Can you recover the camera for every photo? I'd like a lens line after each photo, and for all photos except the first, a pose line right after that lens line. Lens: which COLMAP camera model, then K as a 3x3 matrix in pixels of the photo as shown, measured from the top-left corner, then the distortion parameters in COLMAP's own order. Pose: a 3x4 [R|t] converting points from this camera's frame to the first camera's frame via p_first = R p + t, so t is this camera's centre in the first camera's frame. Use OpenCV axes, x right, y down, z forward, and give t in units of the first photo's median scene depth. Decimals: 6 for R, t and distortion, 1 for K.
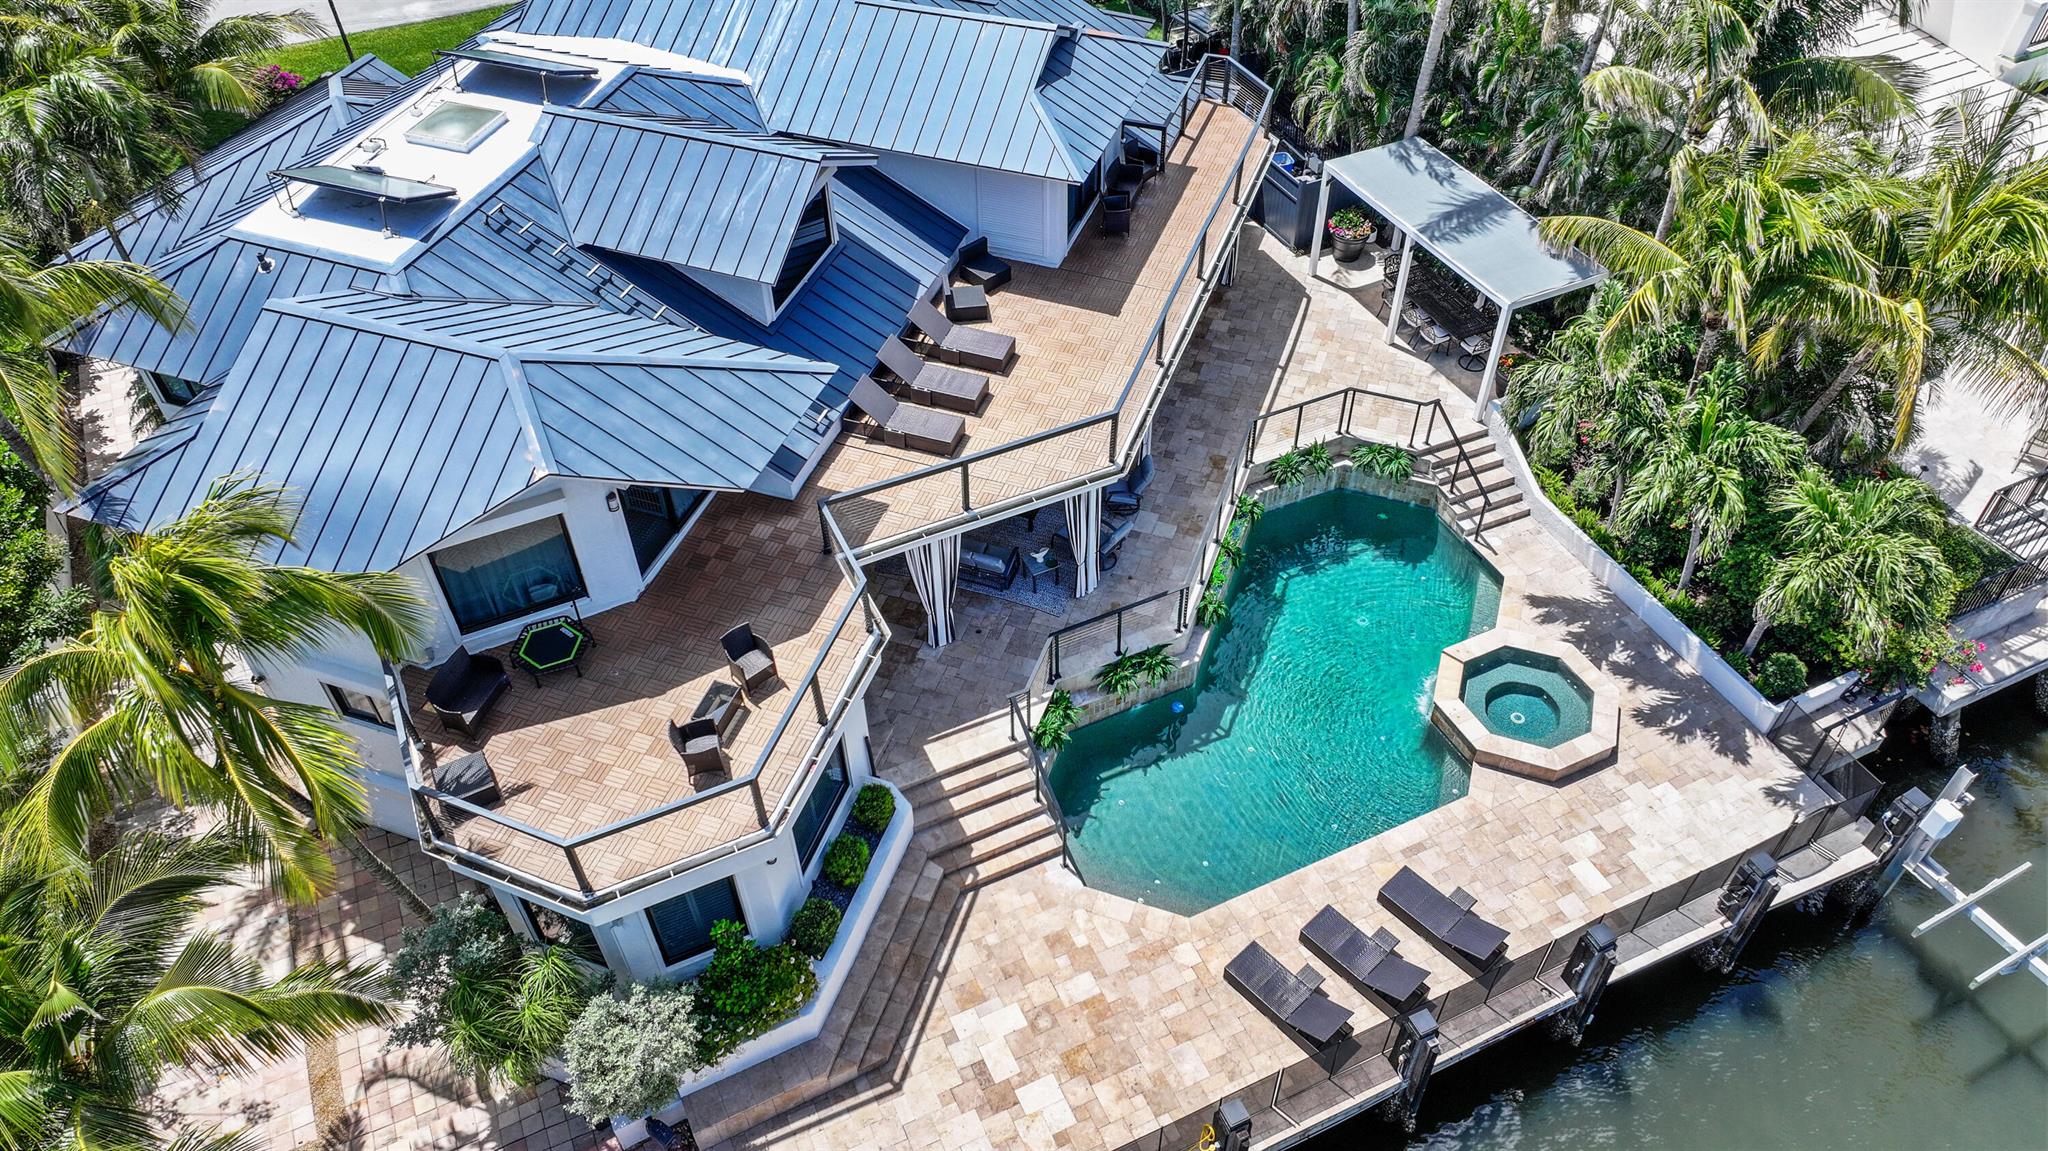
lens RADIAL K [[1447.7, 0, 1024.0], [0, 1447.7, 575.5], [0, 0, 1]] dist [0.000548, 0.004767]
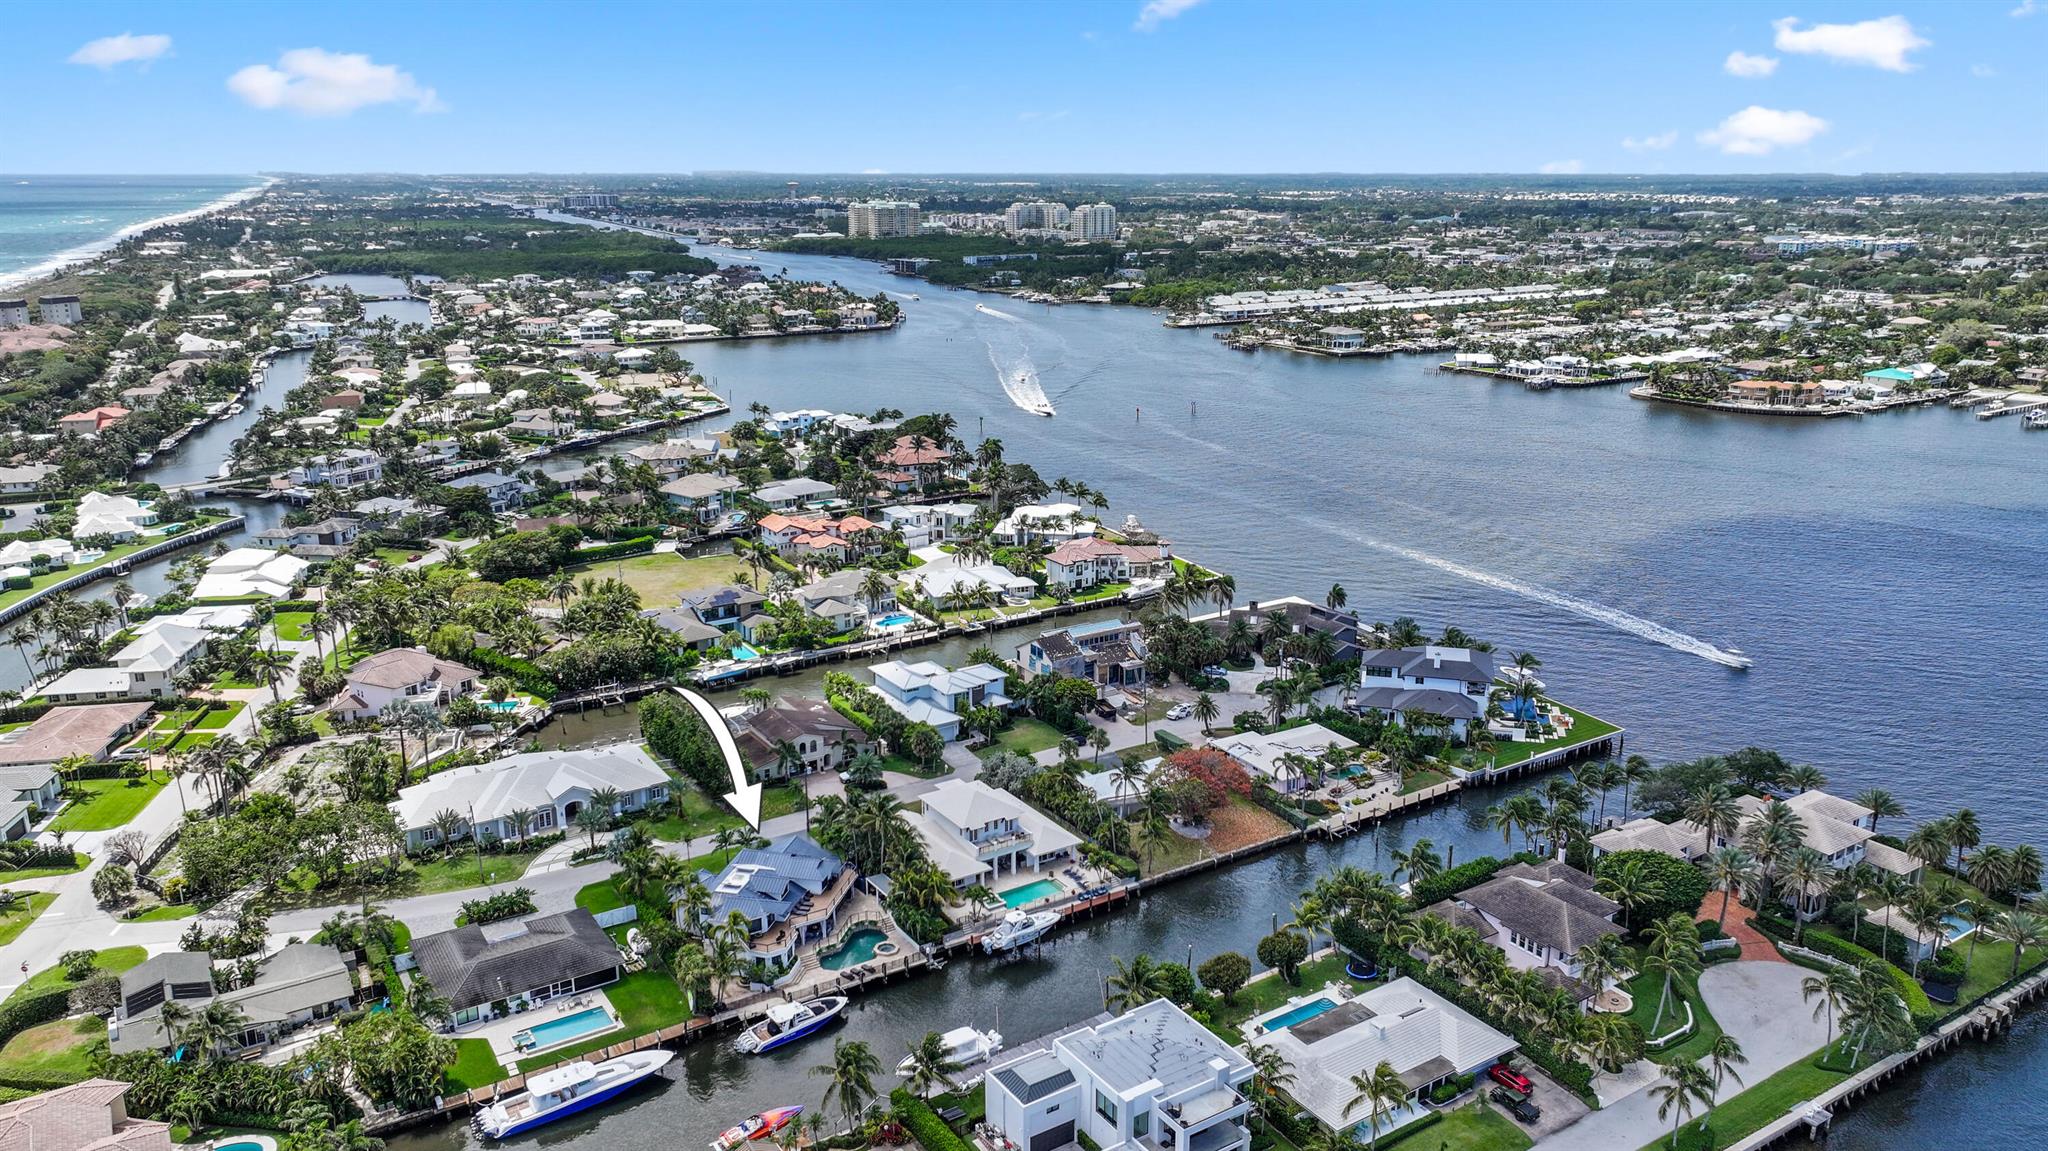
lens RADIAL K [[1447.7, 0, 1024.0], [0, 1447.7, 575.5], [0, 0, 1]] dist [0.000548, 0.004767]
pose [[0.991324, -0.015283, 0.130547, 0.124124], [0.076928, 0.872795, -0.481987, 2.114007], [-0.106574, 0.487848, 0.866398, -6.605037]]
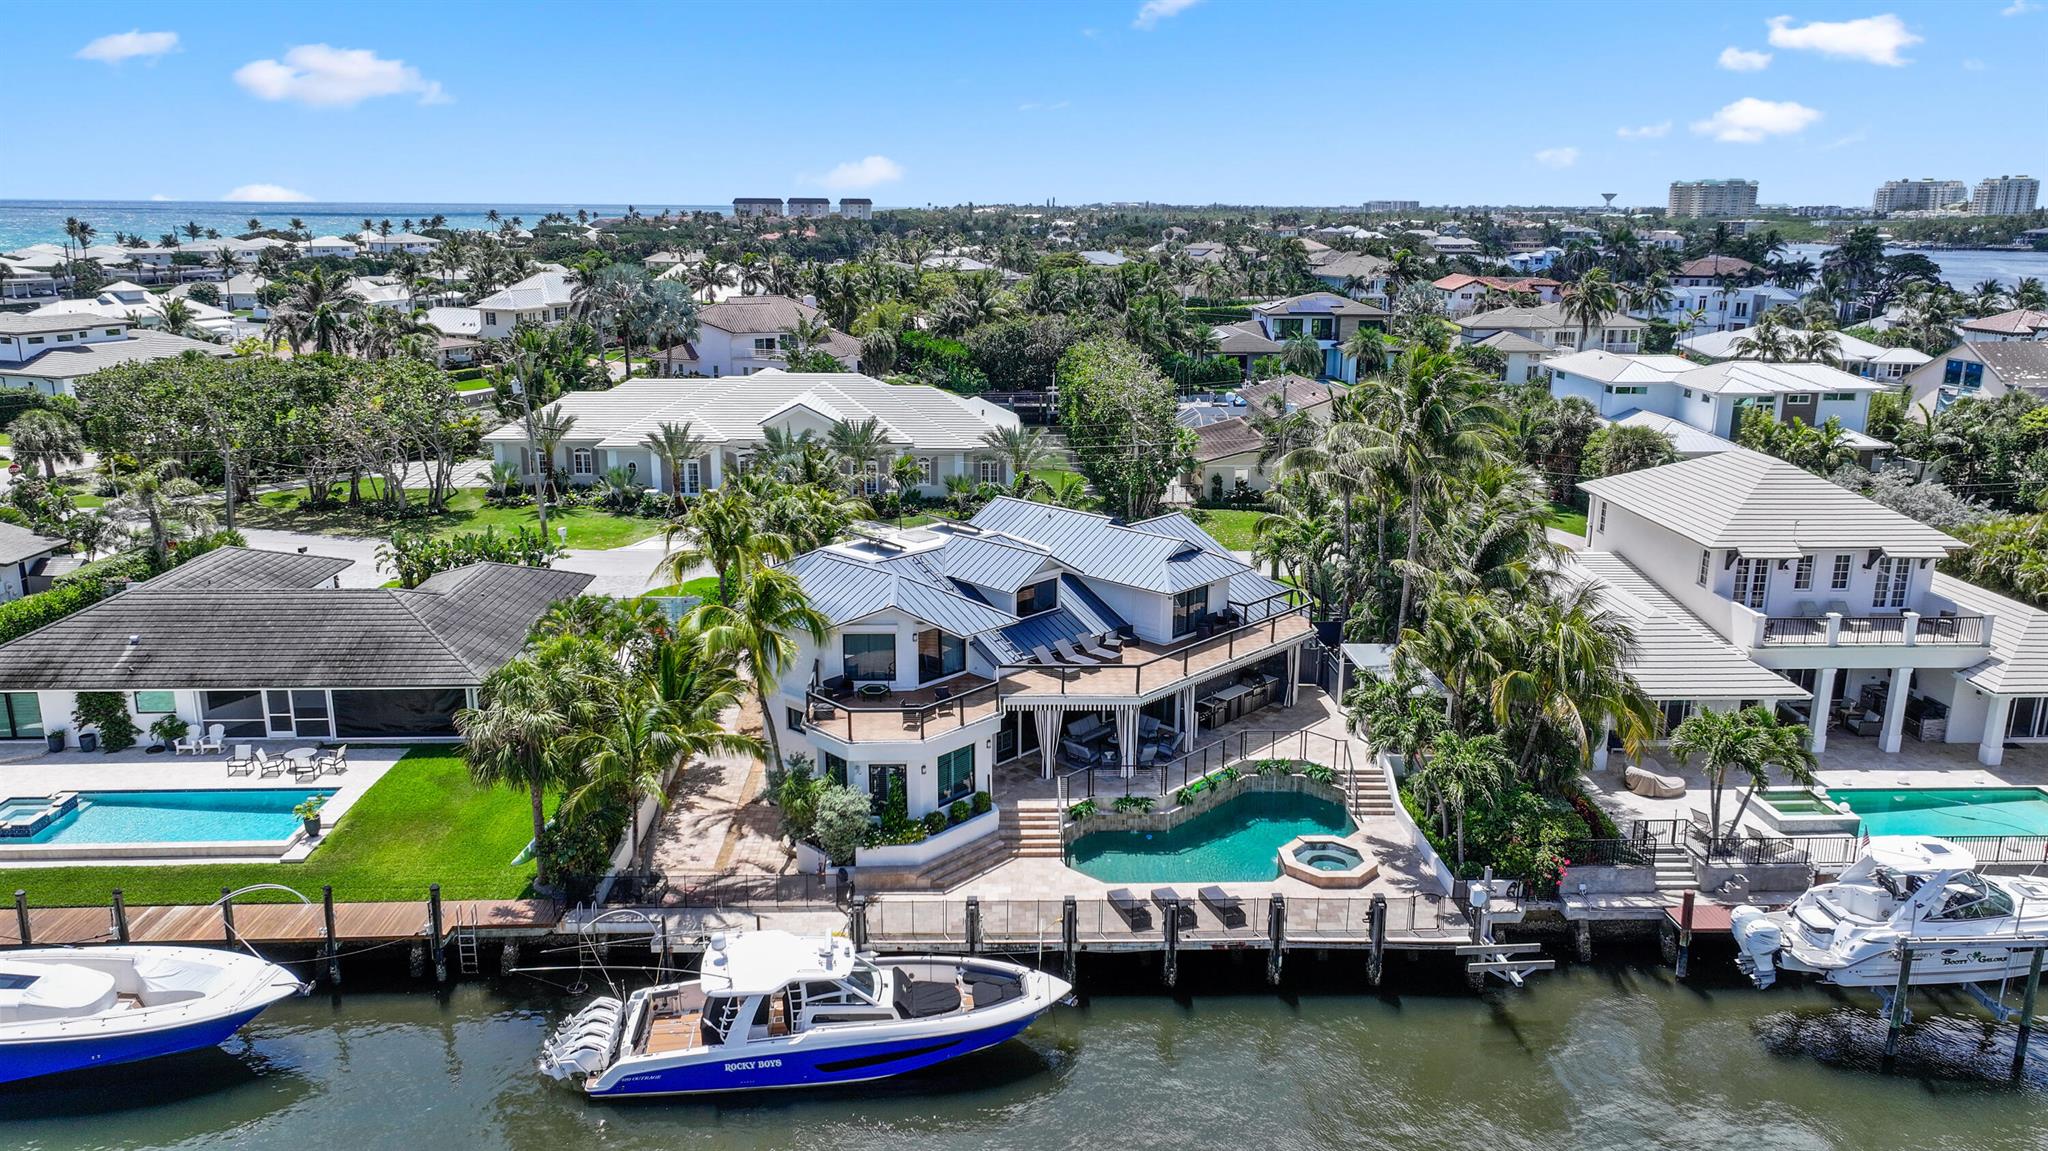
lens RADIAL K [[1447.7, 0, 1024.0], [0, 1447.7, 575.5], [0, 0, 1]] dist [0.000548, 0.004767]
pose [[0.921658, 0.123144, -0.367944, 0.672027], [-0.289667, 0.849303, -0.441337, 0.765830], [0.258148, 0.513342, 0.818437, -0.887571]]
